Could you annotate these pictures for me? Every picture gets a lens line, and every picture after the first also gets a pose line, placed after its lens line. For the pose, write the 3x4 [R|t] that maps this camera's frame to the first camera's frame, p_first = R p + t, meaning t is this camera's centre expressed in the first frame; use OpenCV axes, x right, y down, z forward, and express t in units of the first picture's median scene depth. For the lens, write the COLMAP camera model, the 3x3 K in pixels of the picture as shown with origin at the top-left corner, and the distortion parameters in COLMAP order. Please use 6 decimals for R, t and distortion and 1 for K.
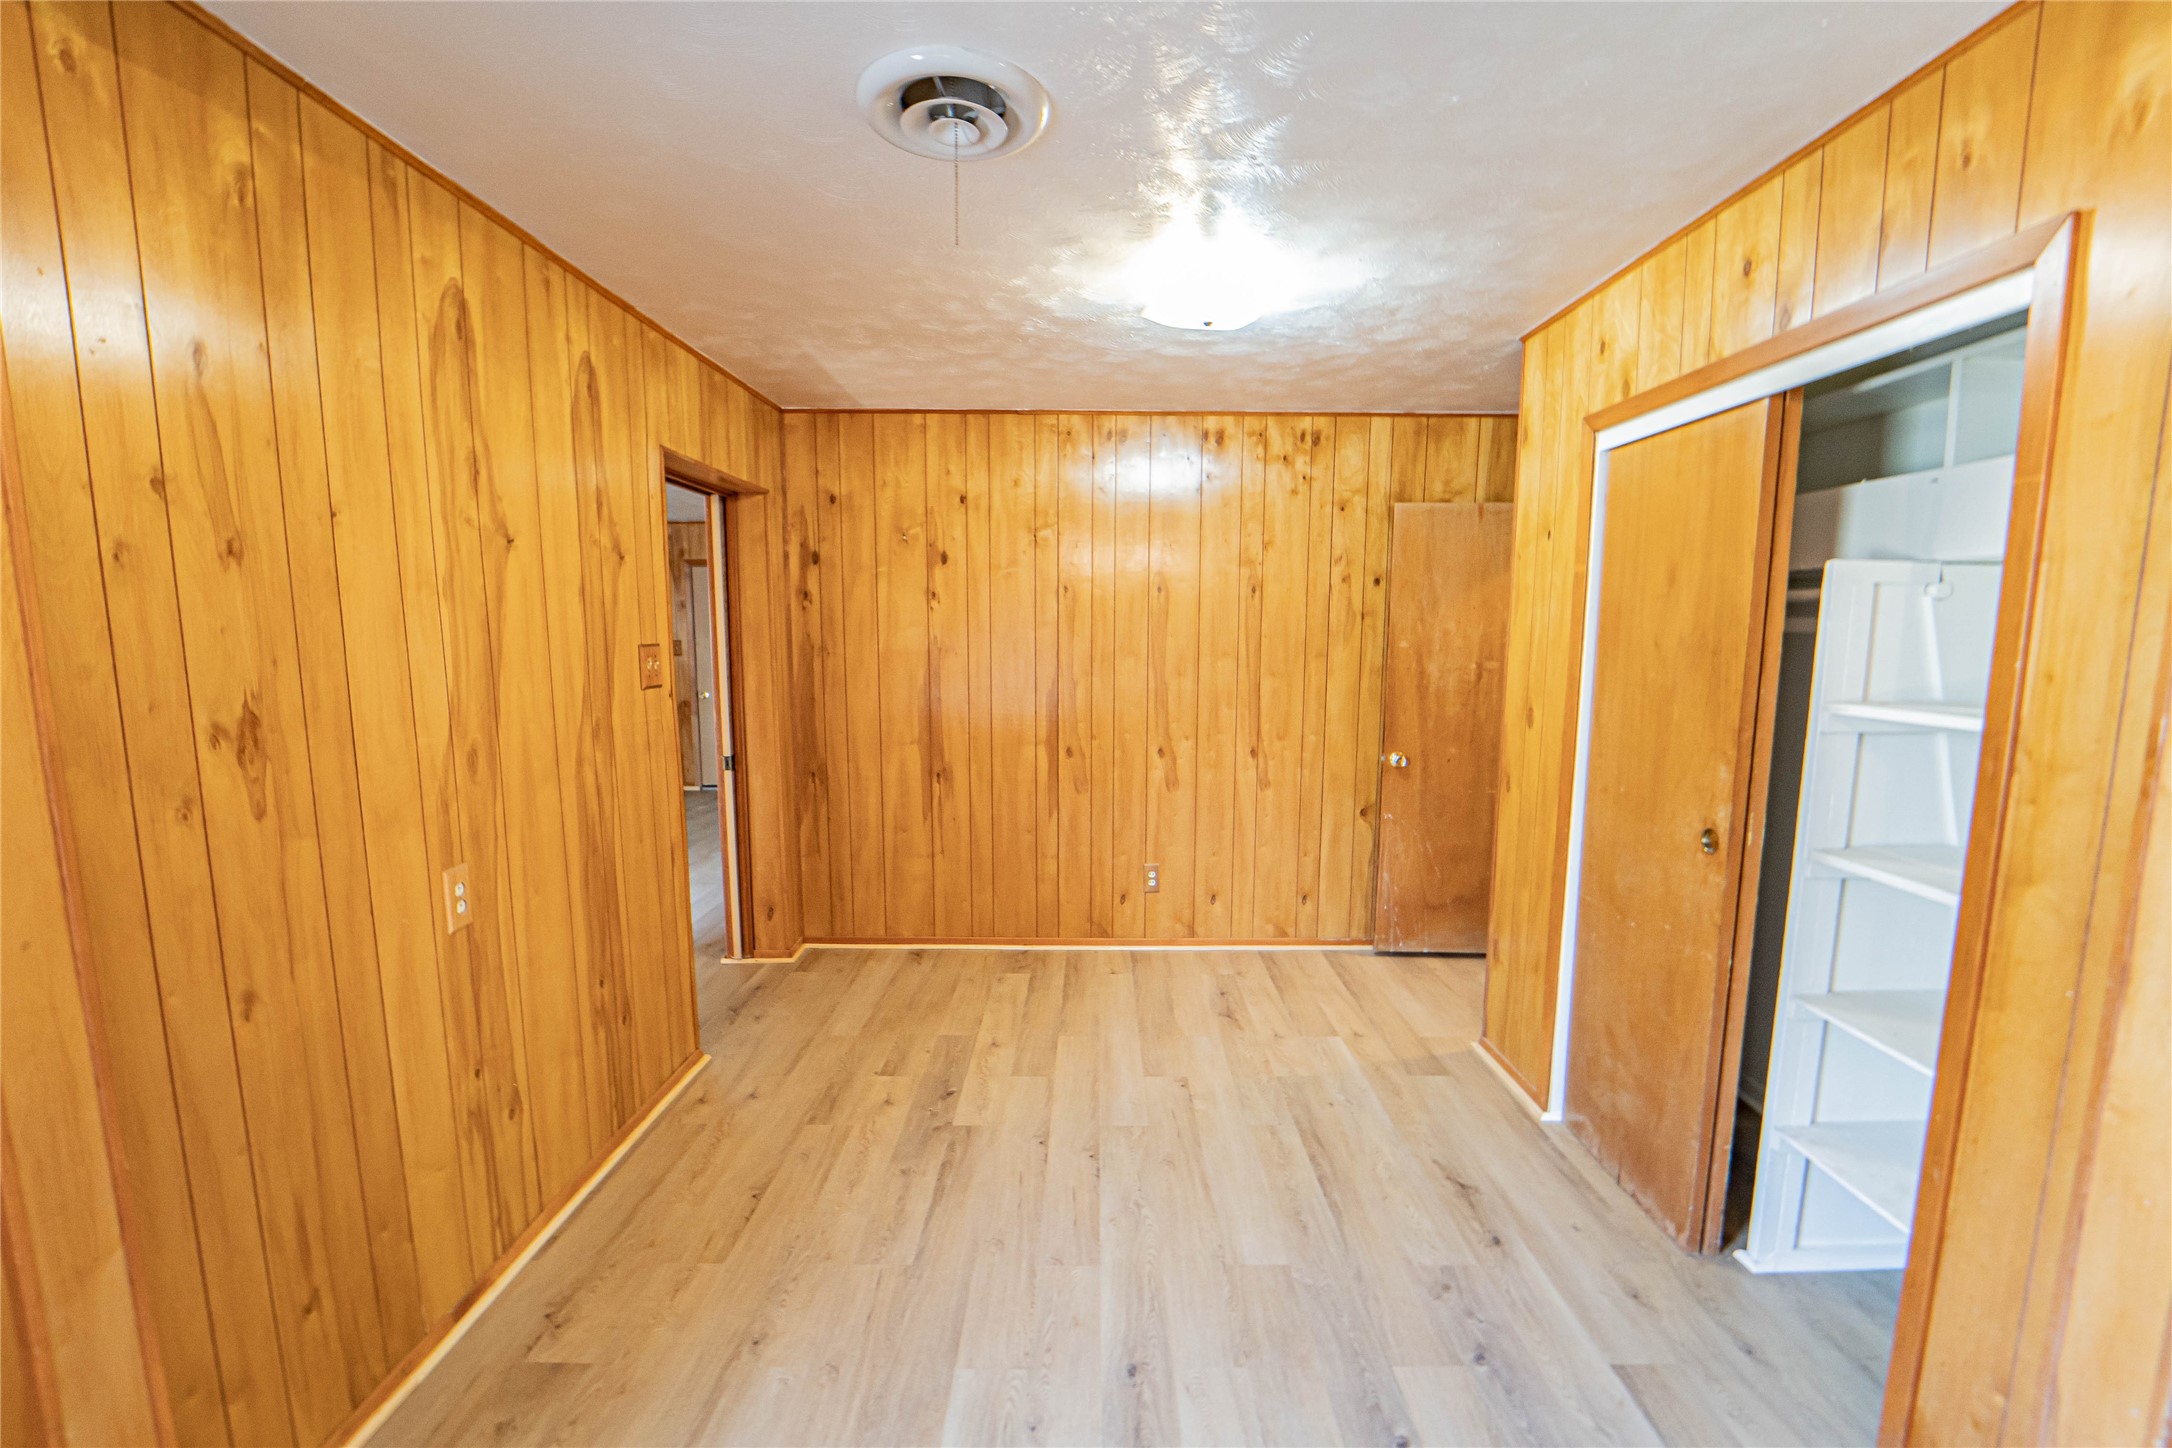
lens RADIAL K [[893.7, 0, 1093.2], [0, 893.7, 747.3], [0, 0, 1]] dist [-0.027295, 0.000317]
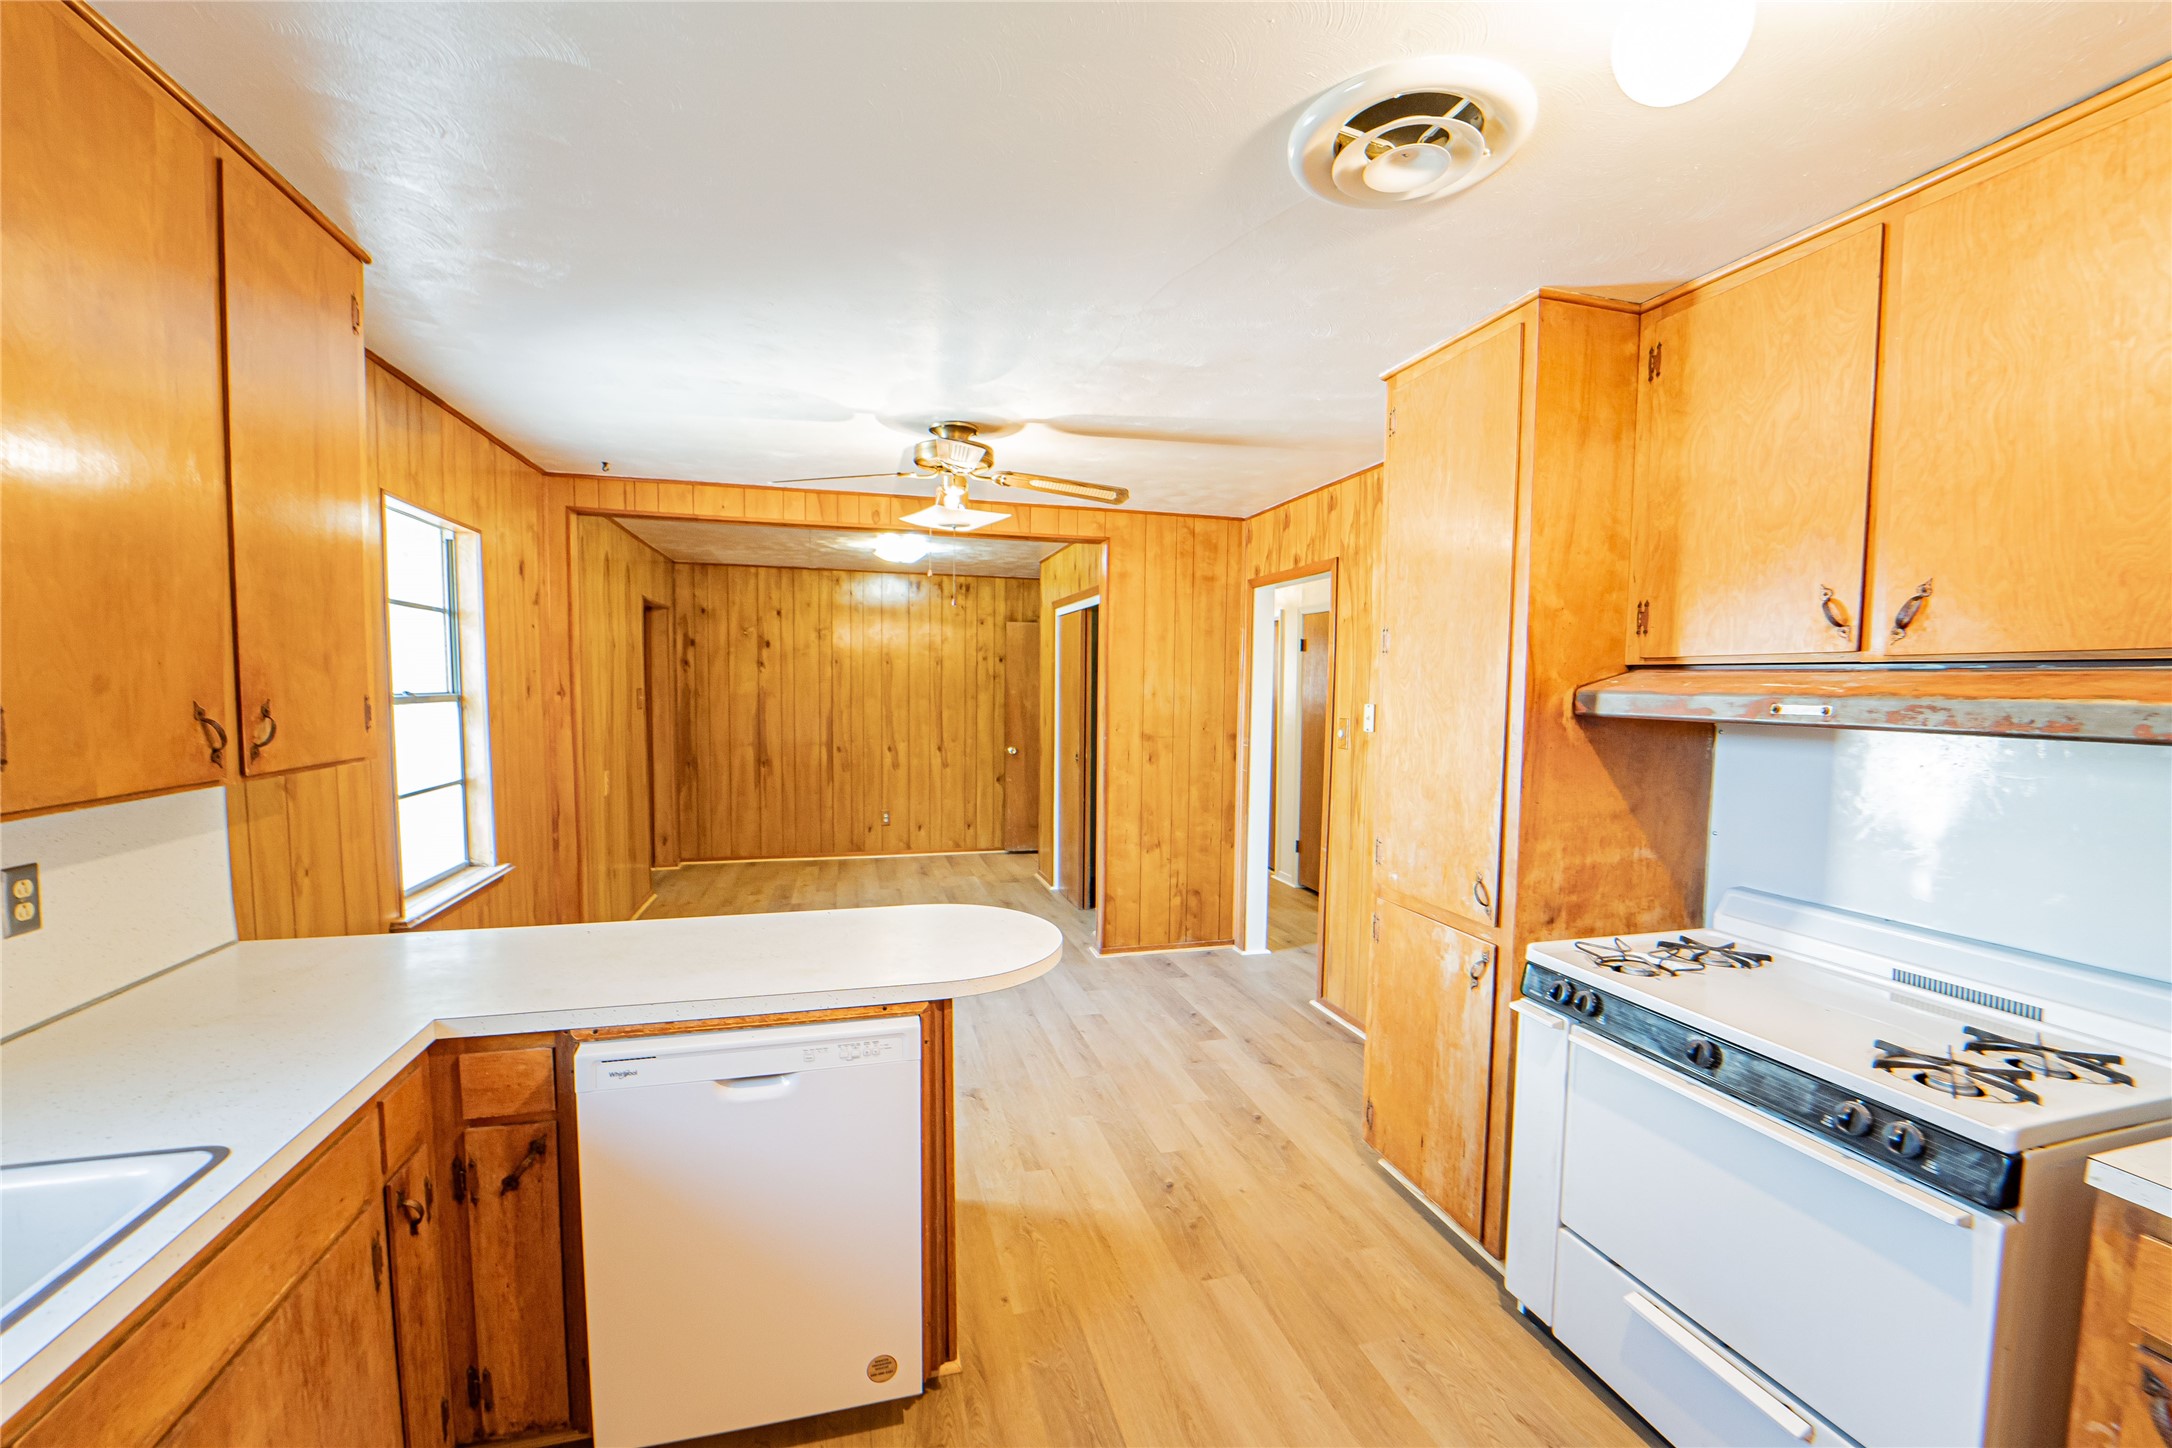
lens RADIAL K [[893.7, 0, 1093.2], [0, 893.7, 747.3], [0, 0, 1]] dist [-0.027295, 0.000317]
pose [[0.963533, -0.009819, 0.267410, -0.013300], [0.025503, 0.998147, -0.055241, 0.118013], [-0.266372, 0.060046, 0.961998, -0.925532]]
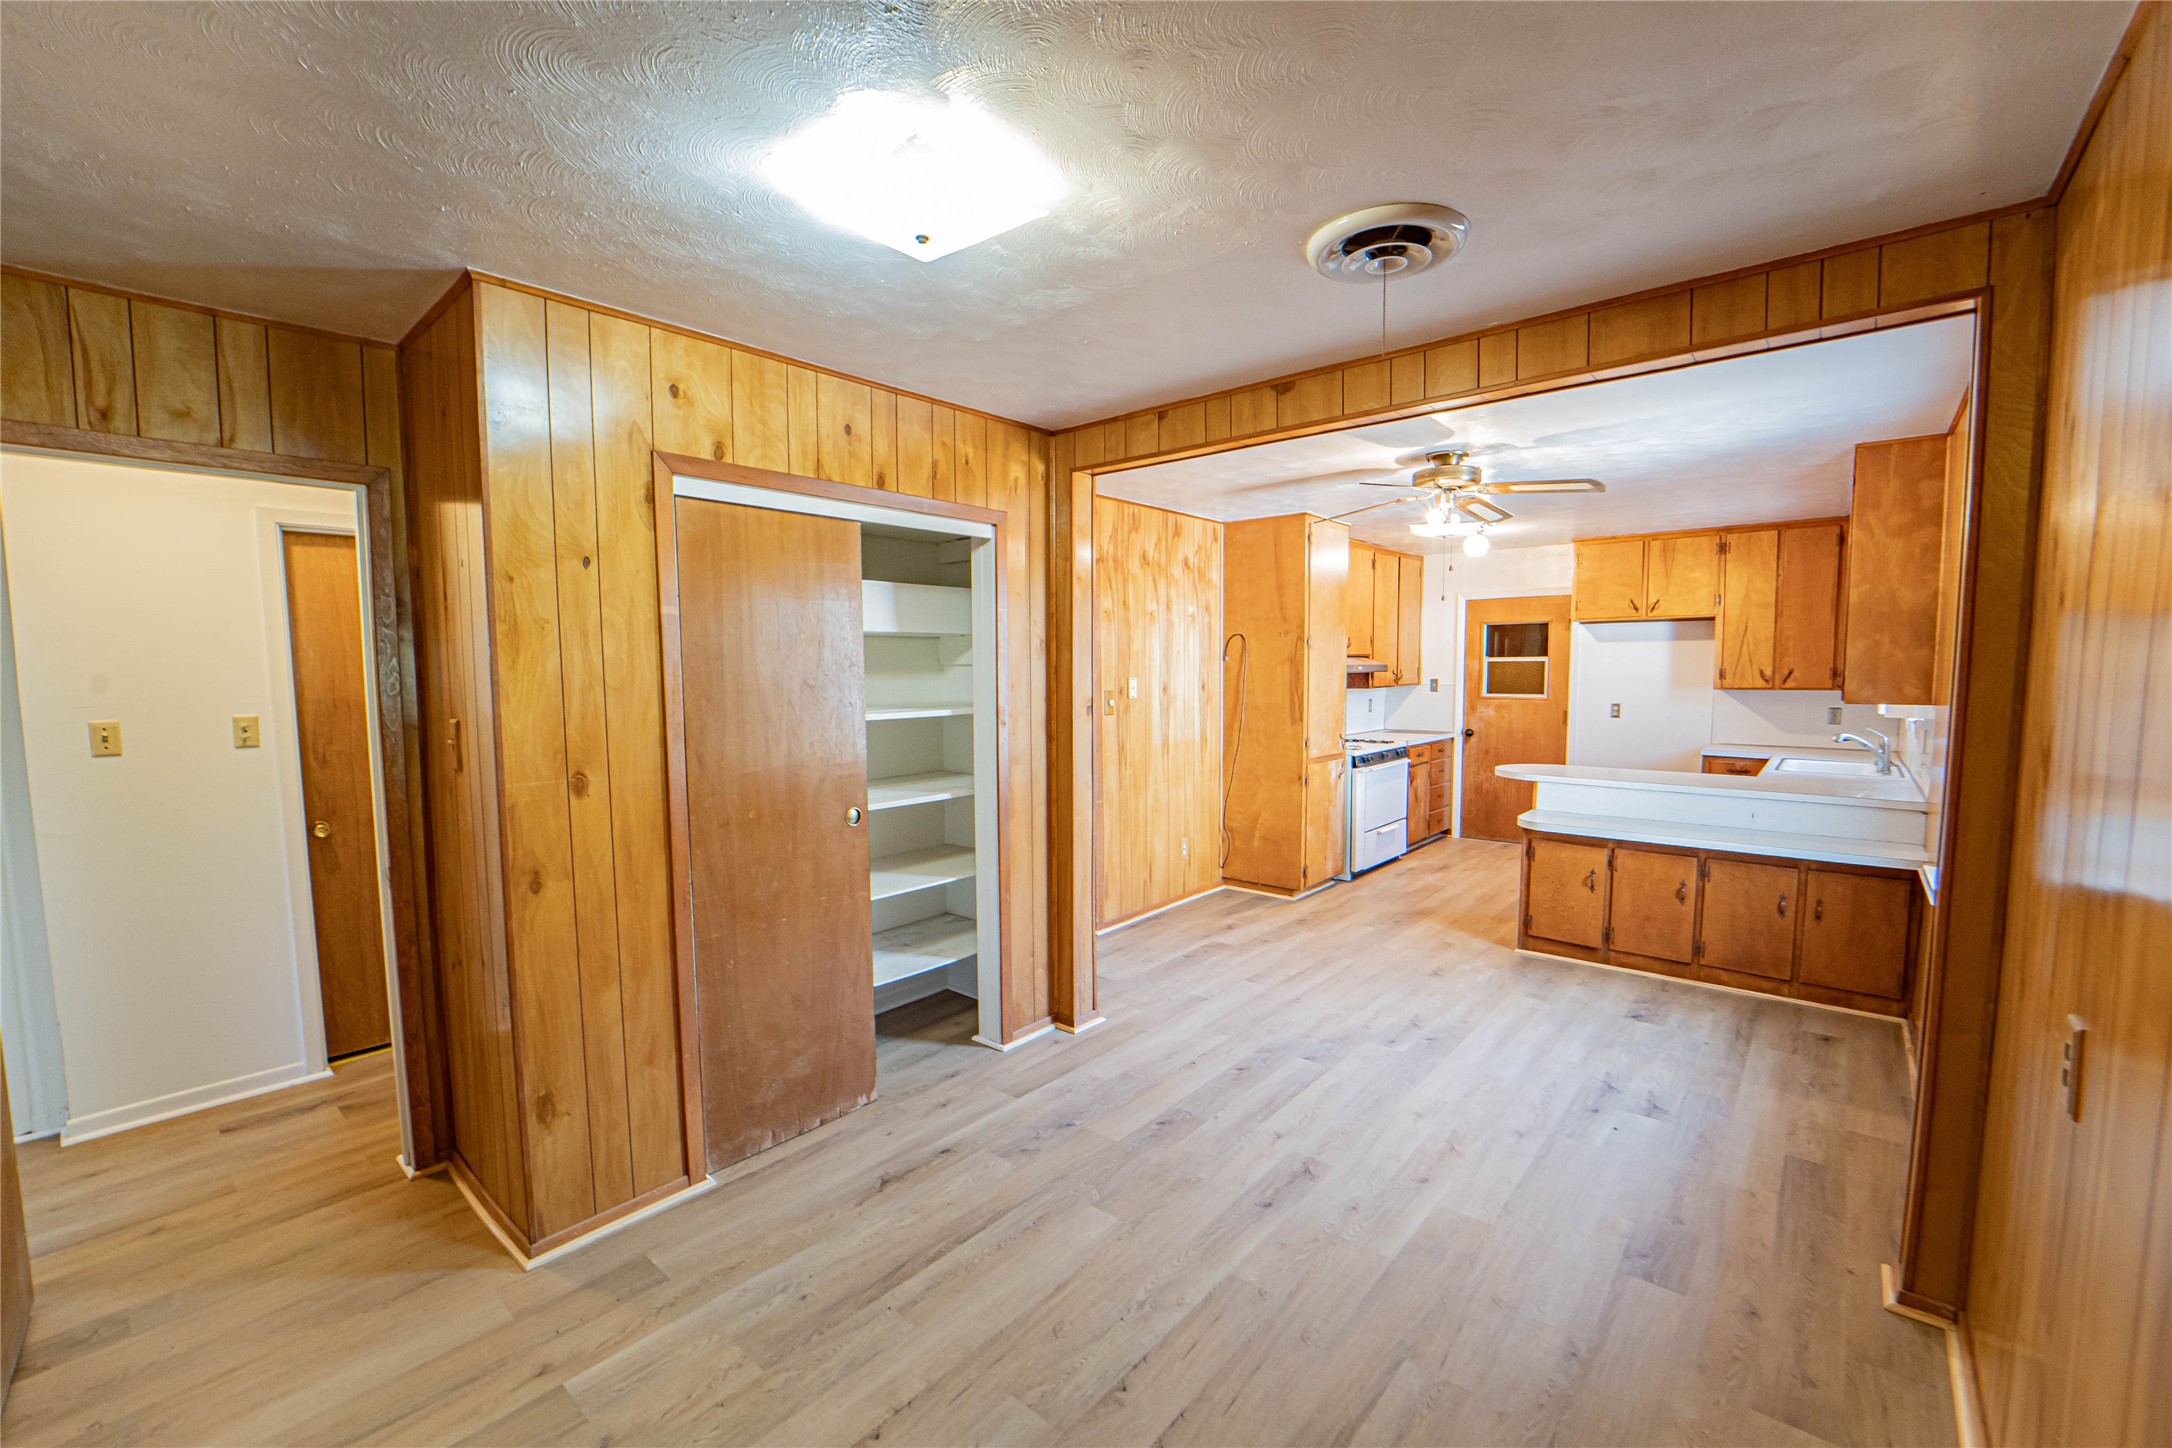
lens RADIAL K [[893.7, 0, 1093.2], [0, 893.7, 747.3], [0, 0, 1]] dist [-0.027295, 0.000317]
pose [[-0.763758, -0.055159, 0.643142, -0.266688], [0.091029, 0.977182, 0.191909, -0.126746], [-0.639052, 0.205116, -0.741309, 0.913907]]
